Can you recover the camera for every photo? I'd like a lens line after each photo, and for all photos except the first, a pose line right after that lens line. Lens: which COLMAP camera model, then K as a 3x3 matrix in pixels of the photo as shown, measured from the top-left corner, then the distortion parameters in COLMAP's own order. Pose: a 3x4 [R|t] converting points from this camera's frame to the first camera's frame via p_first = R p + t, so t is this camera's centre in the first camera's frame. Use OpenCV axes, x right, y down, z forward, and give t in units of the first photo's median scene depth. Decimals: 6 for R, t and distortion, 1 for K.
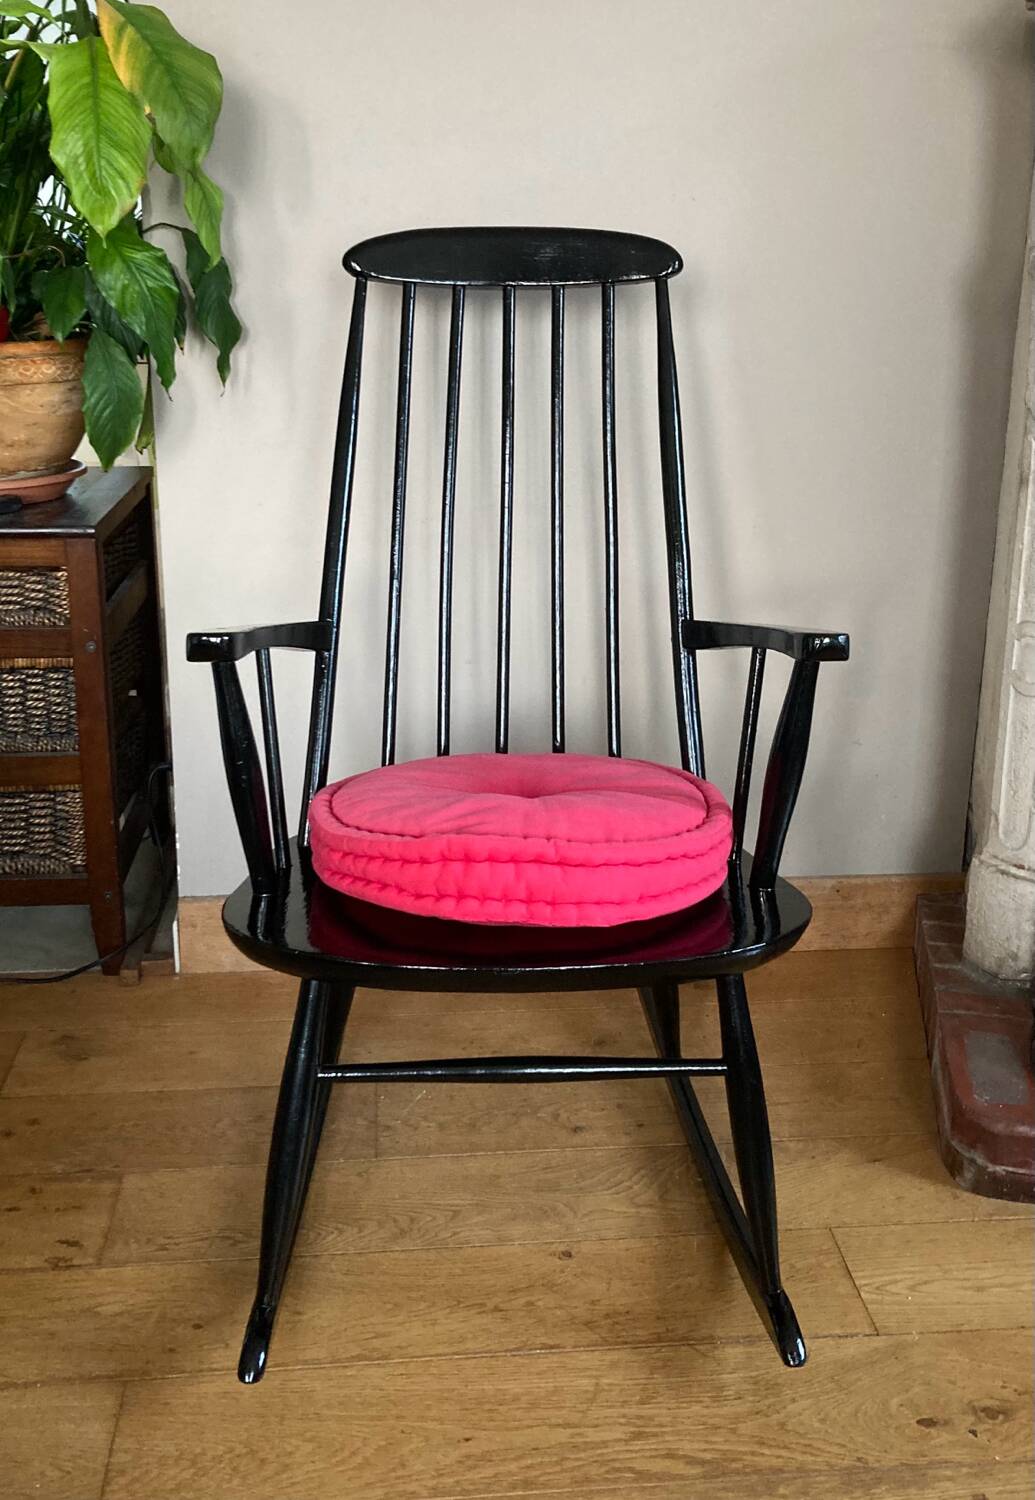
lens RADIAL K [[1441.1, 0, 508.0], [0, 1441.1, 616.6], [0, 0, 1]] dist [0.008701, 0.006565]
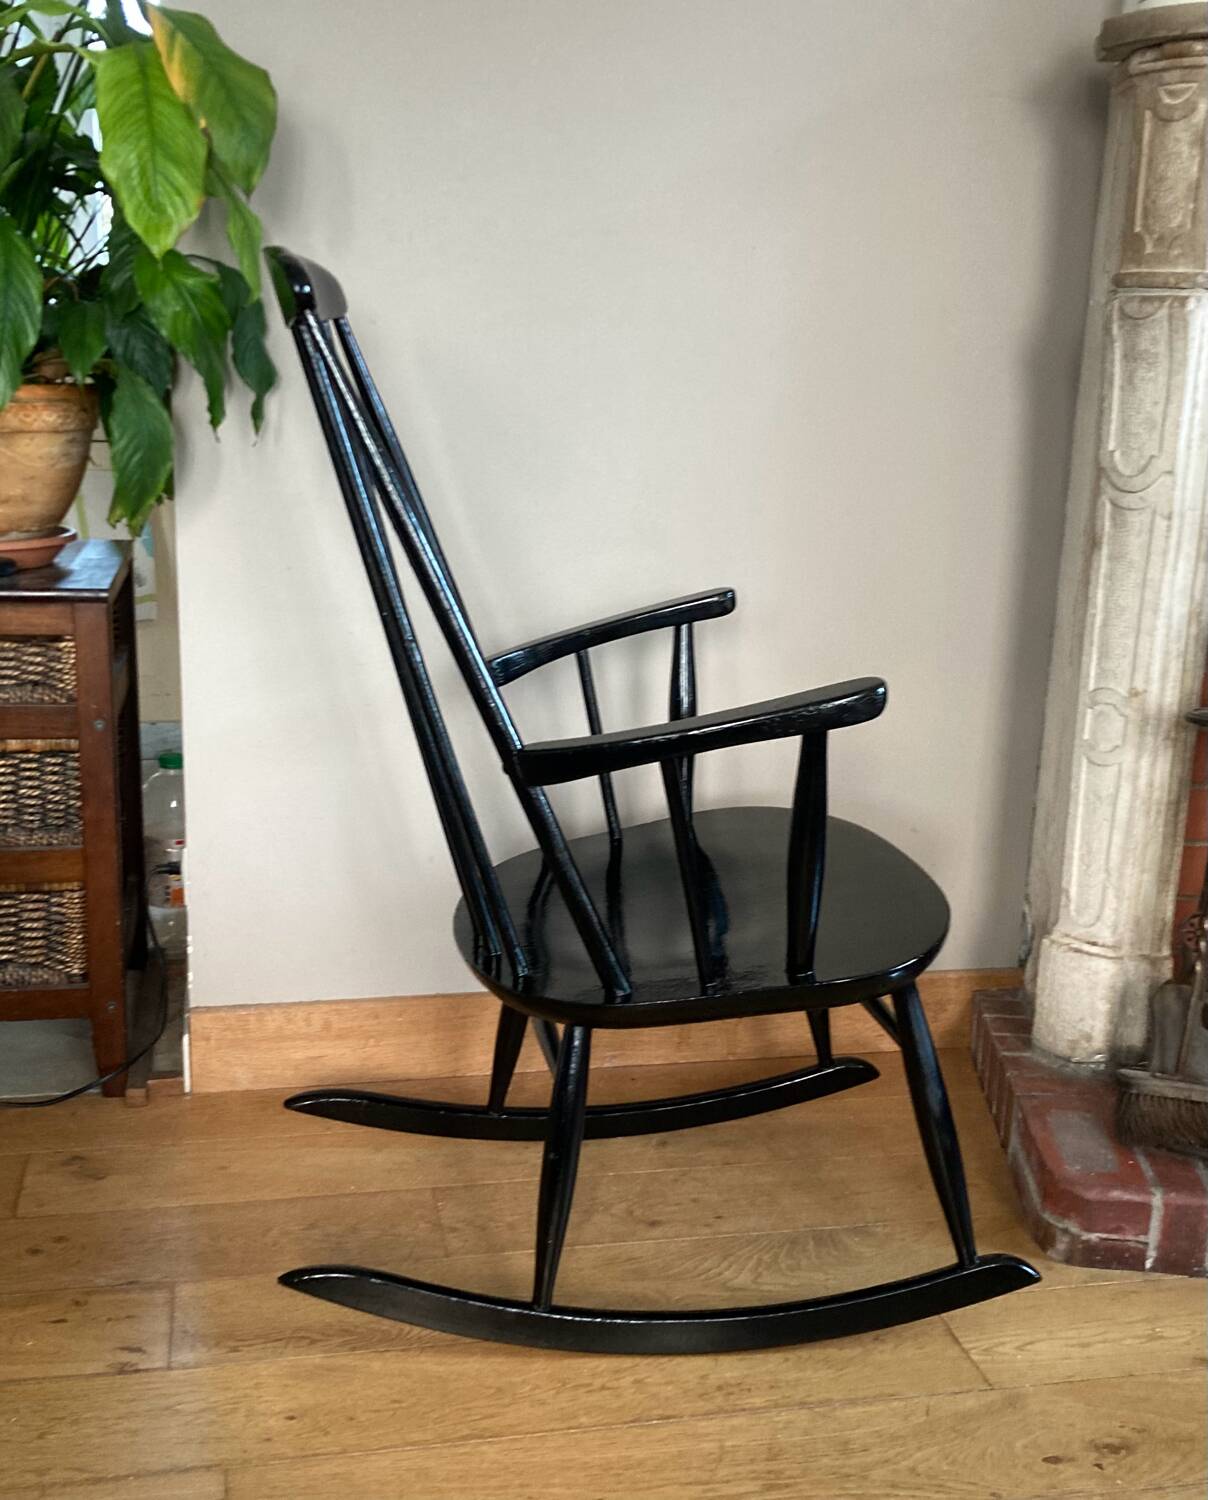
lens RADIAL K [[1669.7, 0, 589.9], [0, 1669.7, 772.8], [0, 0, 1]] dist [0.025329, -0.045324]
pose [[0.993026, -0.007296, 0.117666, -0.131565], [0.008384, 0.999927, -0.008749, 0.076247], [-0.117594, 0.009674, 0.993015, -0.091396]]
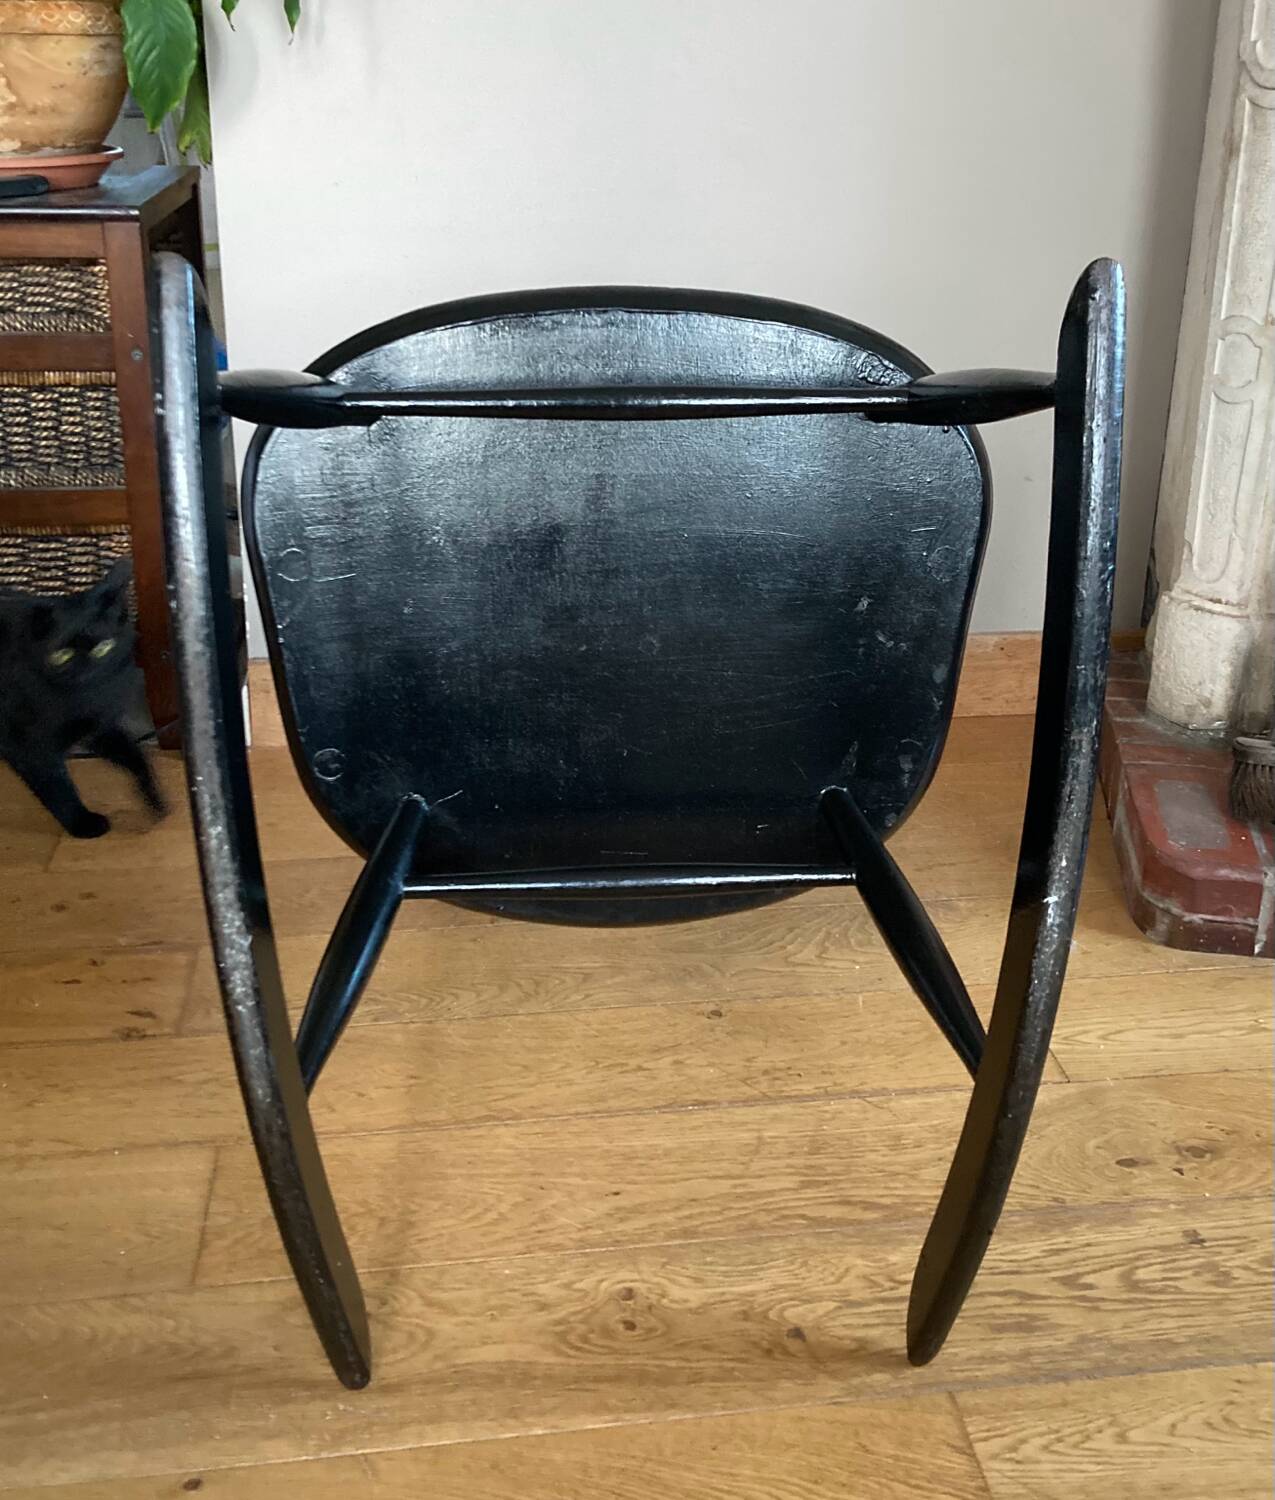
lens RADIAL K [[1627.6, 0, 671.5], [0, 1627.6, 587.4], [0, 0, 1]] dist [-0.007452, 0.017056]
pose [[0.998508, -0.006908, 0.054172, -0.036944], [0.002784, 0.997116, 0.075844, 0.103243], [-0.054540, -0.075580, 0.995647, 0.033567]]
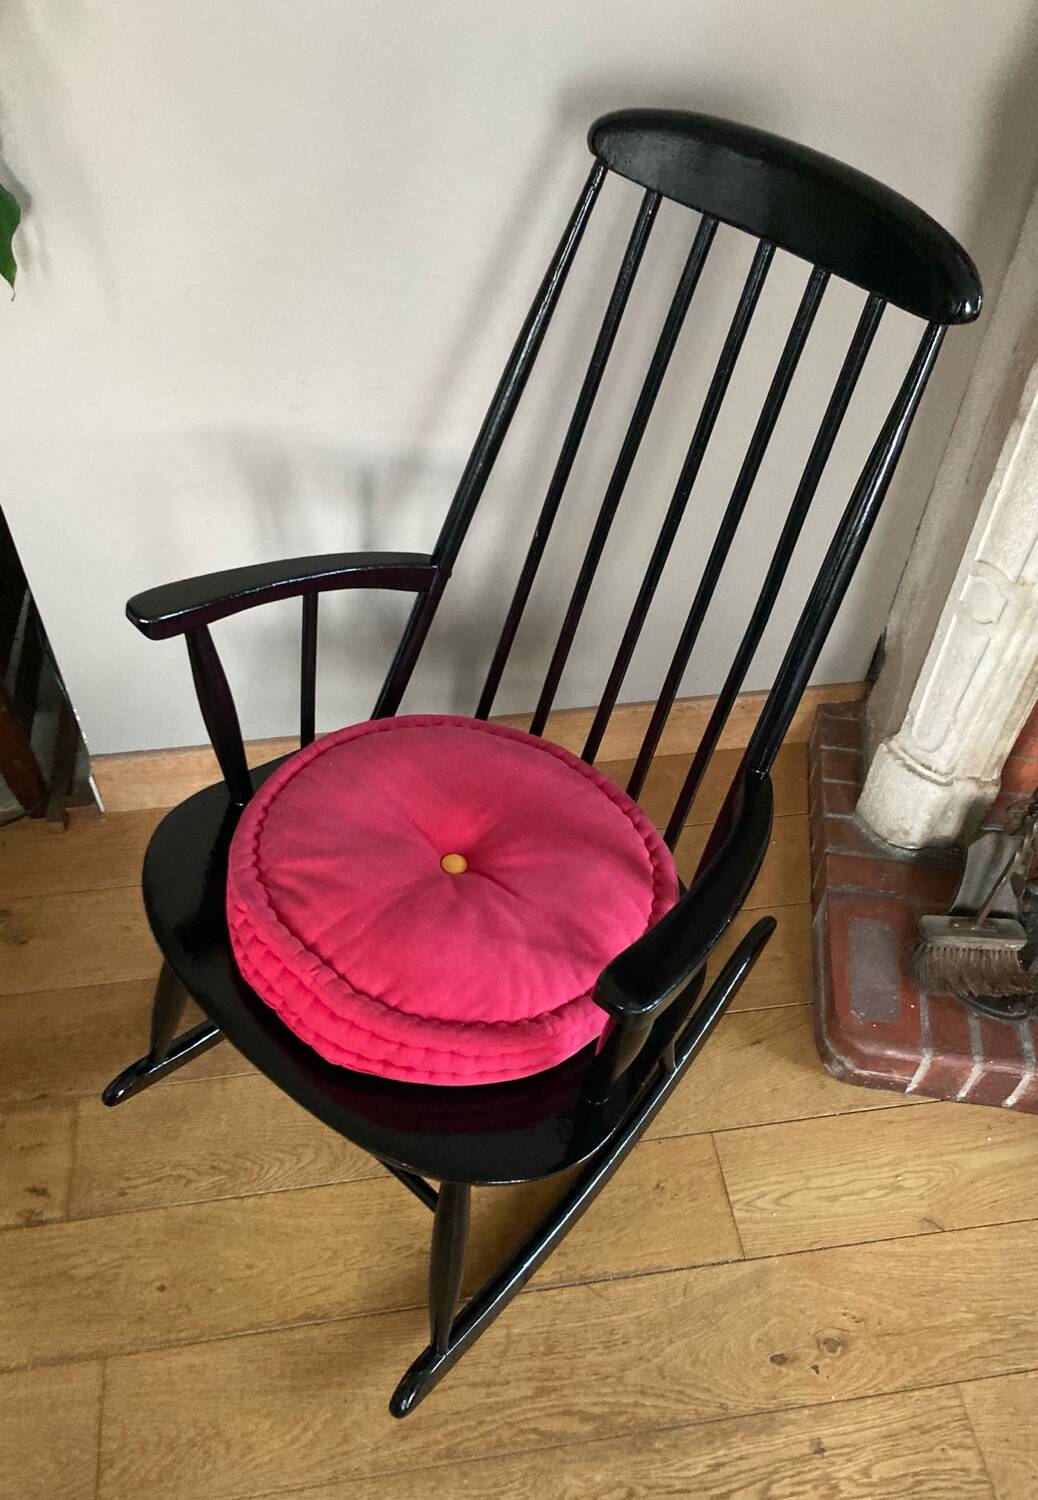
lens RADIAL K [[1233.5, 0, 511.9], [0, 1233.5, 730.2], [0, 0, 1]] dist [0.010883, 0.007388]
pose [[0.998185, -0.035596, 0.048584, 0.028269], [0.002667, 0.831992, 0.554781, -0.381340], [-0.060169, -0.553645, 0.830576, 0.367115]]
